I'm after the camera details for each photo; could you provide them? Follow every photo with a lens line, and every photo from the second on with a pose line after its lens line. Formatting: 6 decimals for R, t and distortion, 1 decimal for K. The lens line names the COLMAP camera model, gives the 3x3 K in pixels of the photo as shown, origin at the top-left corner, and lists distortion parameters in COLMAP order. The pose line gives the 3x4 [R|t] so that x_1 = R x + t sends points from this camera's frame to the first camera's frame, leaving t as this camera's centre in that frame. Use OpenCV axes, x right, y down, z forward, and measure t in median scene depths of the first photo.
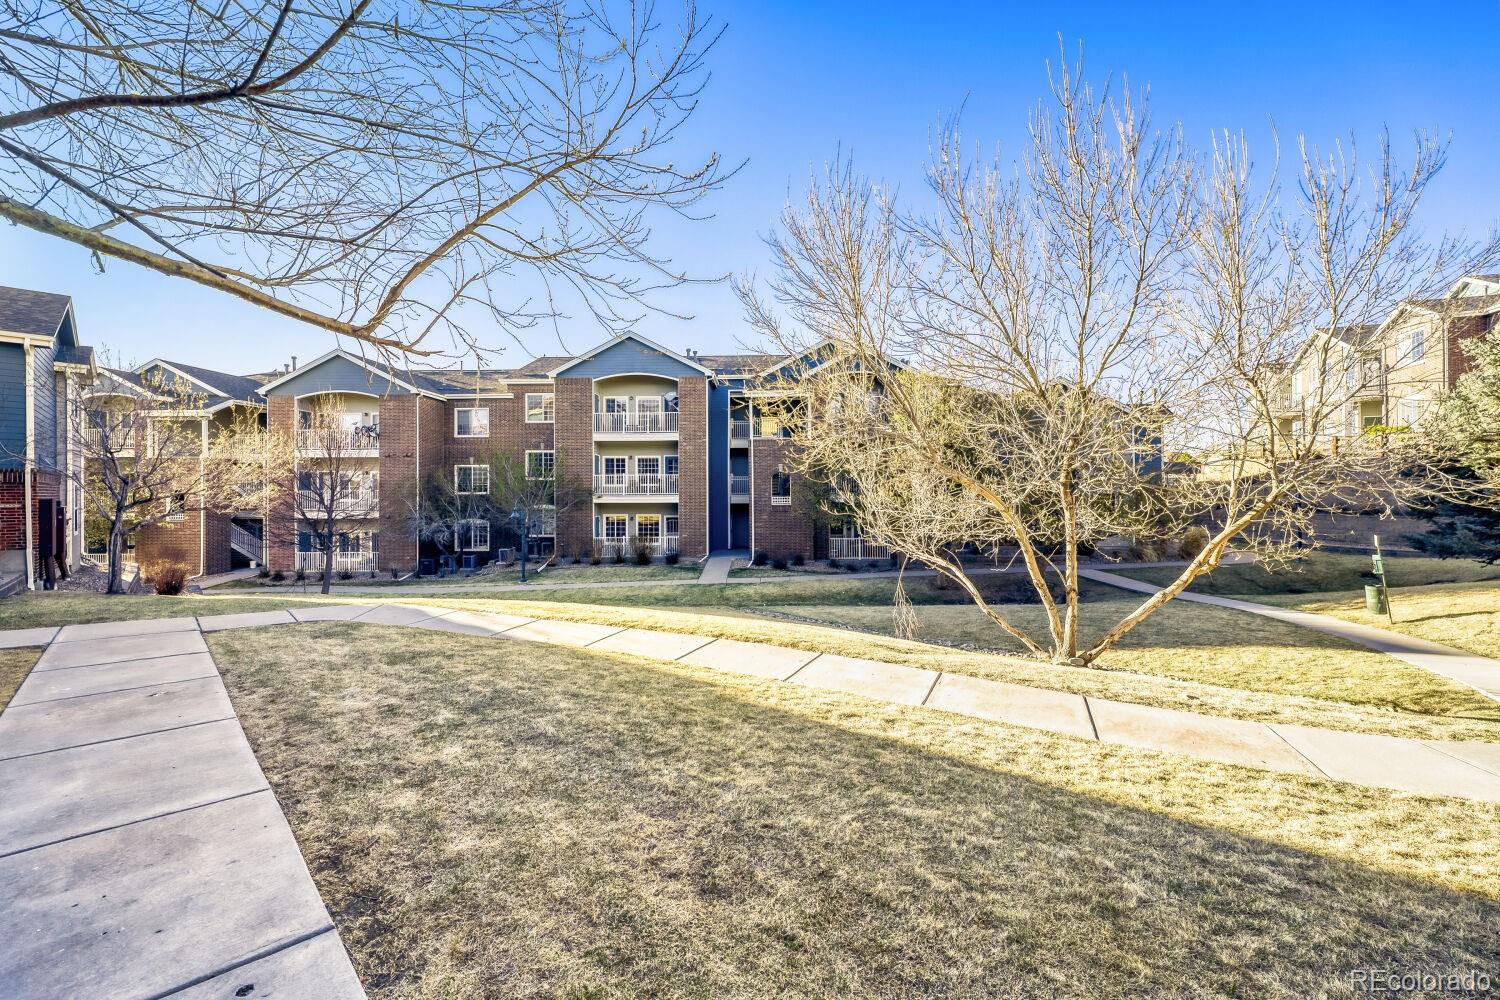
lens RADIAL K [[605.5, 0, 751.4], [0, 605.5, 496.9], [0, 0, 1]] dist [-0.000950, -0.000026]
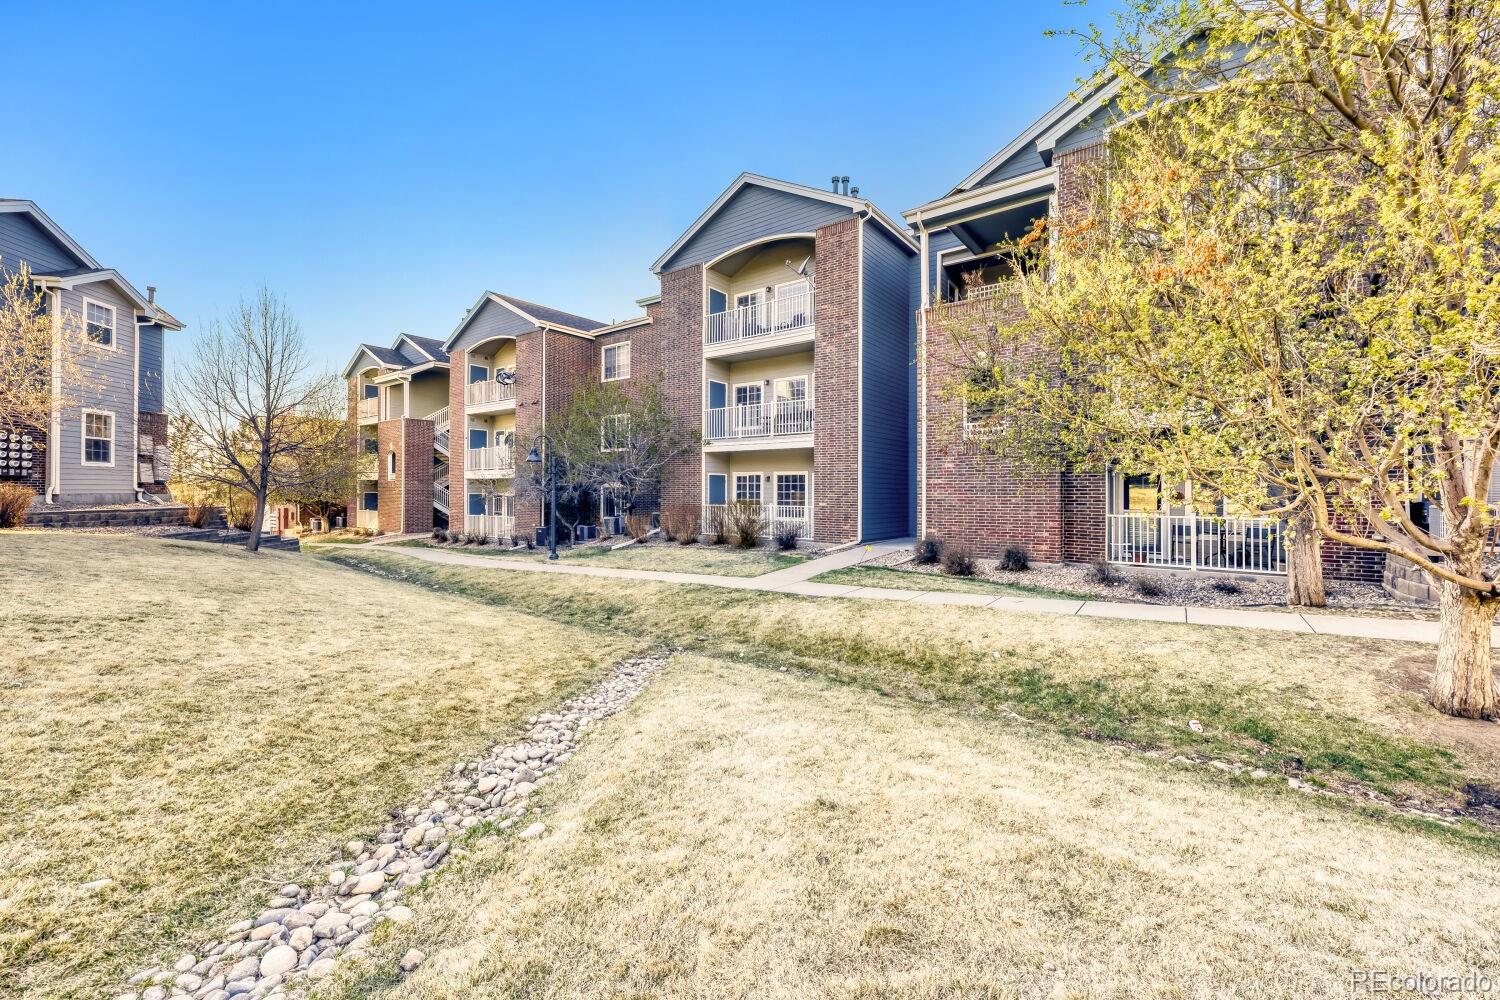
lens RADIAL K [[605.5, 0, 750.3], [0, 605.5, 498.9], [0, 0, 1]] dist [-0.000950, -0.000026]
pose [[0.790190, 0.012799, -0.612728, 0.187489], [-0.011632, 0.999915, 0.005887, 0.056443], [0.612751, 0.002475, 0.790272, 0.507425]]
